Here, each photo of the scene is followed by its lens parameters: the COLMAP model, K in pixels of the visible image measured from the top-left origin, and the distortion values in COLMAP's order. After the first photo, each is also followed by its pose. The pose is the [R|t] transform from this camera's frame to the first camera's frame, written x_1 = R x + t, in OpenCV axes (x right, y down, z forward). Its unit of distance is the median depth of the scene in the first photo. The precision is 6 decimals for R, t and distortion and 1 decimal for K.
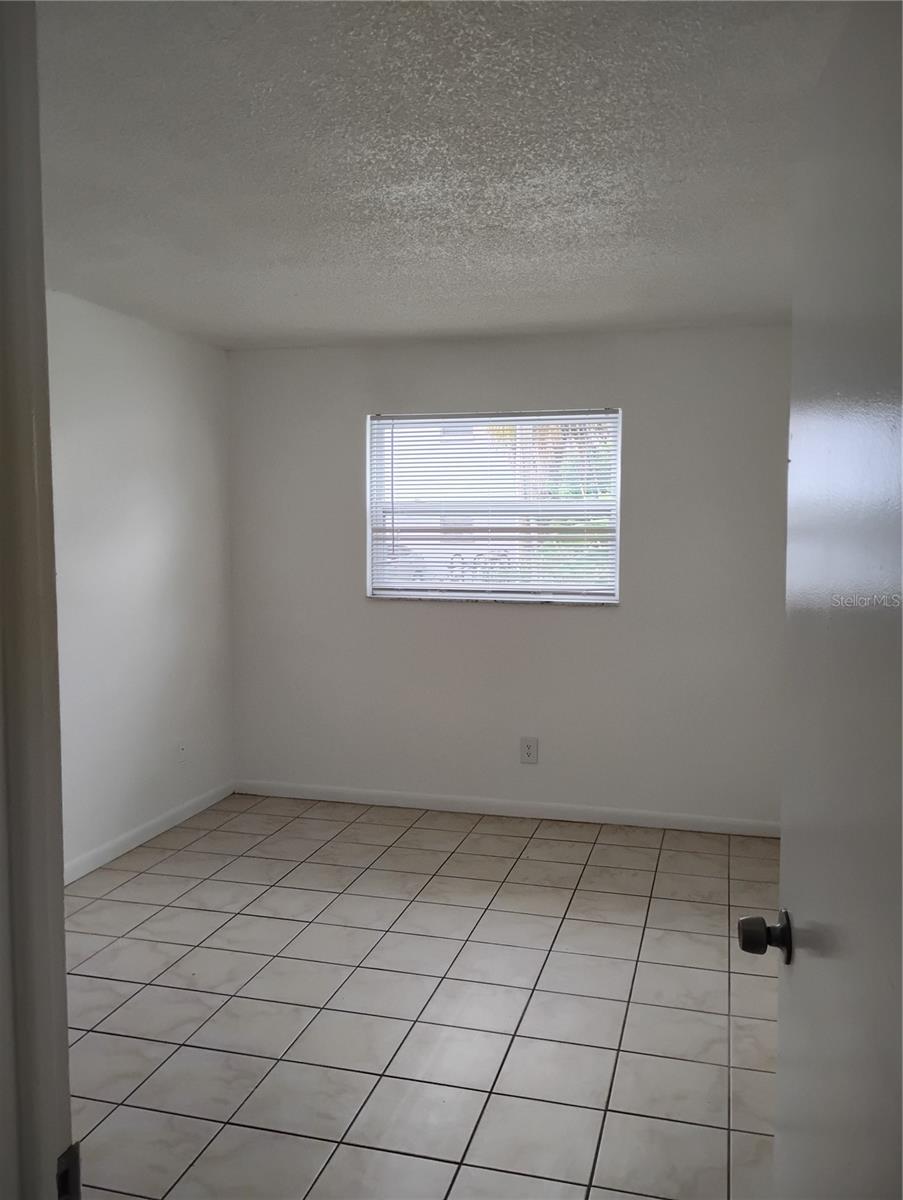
lens RADIAL K [[998.0, 0, 456.9], [0, 998.0, 609.0], [0, 0, 1]] dist [0.064856, -0.071928]
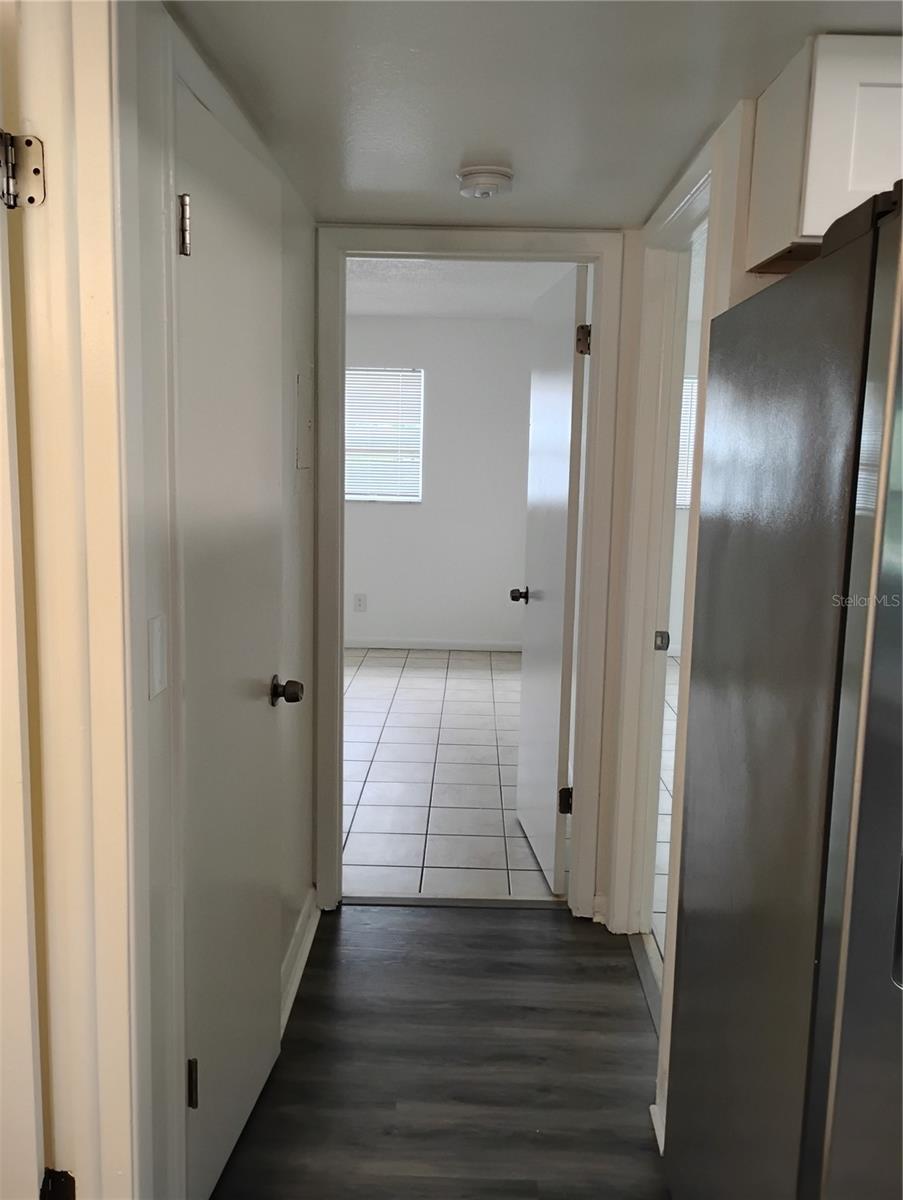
lens RADIAL K [[998.0, 0, 449.5], [0, 998.0, 599.6], [0, 0, 1]] dist [0.064856, -0.071928]
pose [[0.971287, -0.008759, 0.237749, -0.150626], [-0.007962, 0.997566, 0.069278, 0.035613], [-0.237778, -0.069182, 0.968853, -0.457055]]
